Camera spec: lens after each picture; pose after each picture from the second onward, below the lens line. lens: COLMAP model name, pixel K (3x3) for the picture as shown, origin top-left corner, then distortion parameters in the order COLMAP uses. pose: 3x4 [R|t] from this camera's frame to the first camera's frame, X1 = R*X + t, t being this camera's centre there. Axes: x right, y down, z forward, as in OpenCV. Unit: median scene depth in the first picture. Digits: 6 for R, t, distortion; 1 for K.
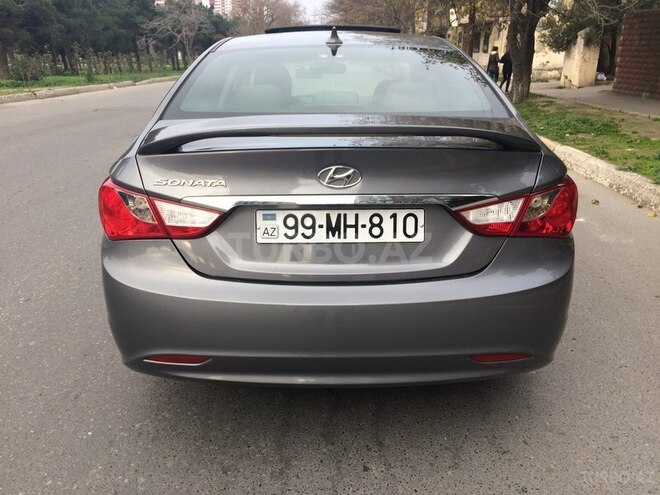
lens RADIAL K [[560.0, 0, 329.8], [0, 560.0, 246.4], [0, 0, 1]] dist [0.079360, -0.095202]
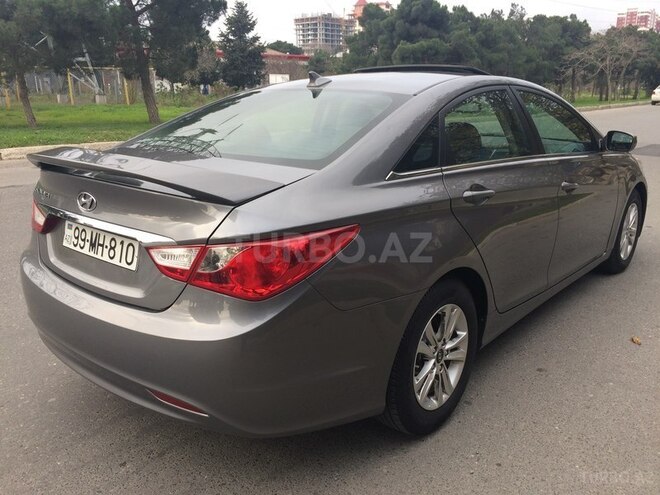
lens RADIAL K [[560.0, 0, 329.8], [0, 560.0, 246.4], [0, 0, 1]] dist [0.079360, -0.095202]
pose [[0.757944, 0.177199, -0.627791, 1.125877], [-0.207274, 0.977943, 0.025787, -0.160408], [0.618513, 0.110580, 0.777955, 0.369648]]
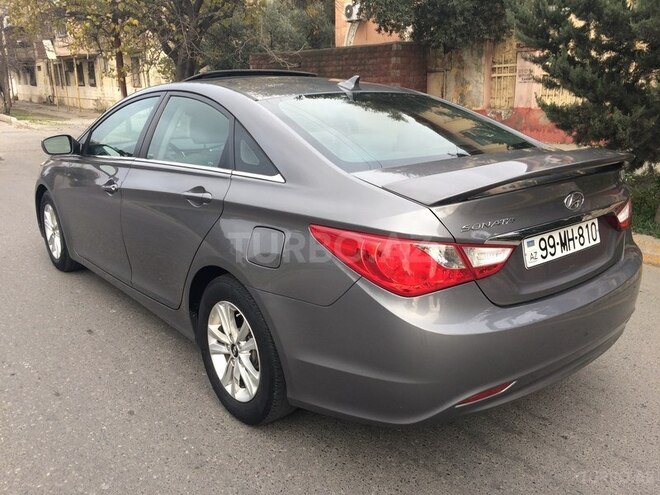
lens RADIAL K [[560.0, 0, 329.8], [0, 560.0, 246.4], [0, 0, 1]] dist [0.079360, -0.095202]
pose [[0.778810, -0.170559, 0.603626, -1.117623], [0.202265, 0.979205, 0.015716, -0.146383], [-0.593754, 0.109853, 0.797113, 0.314748]]
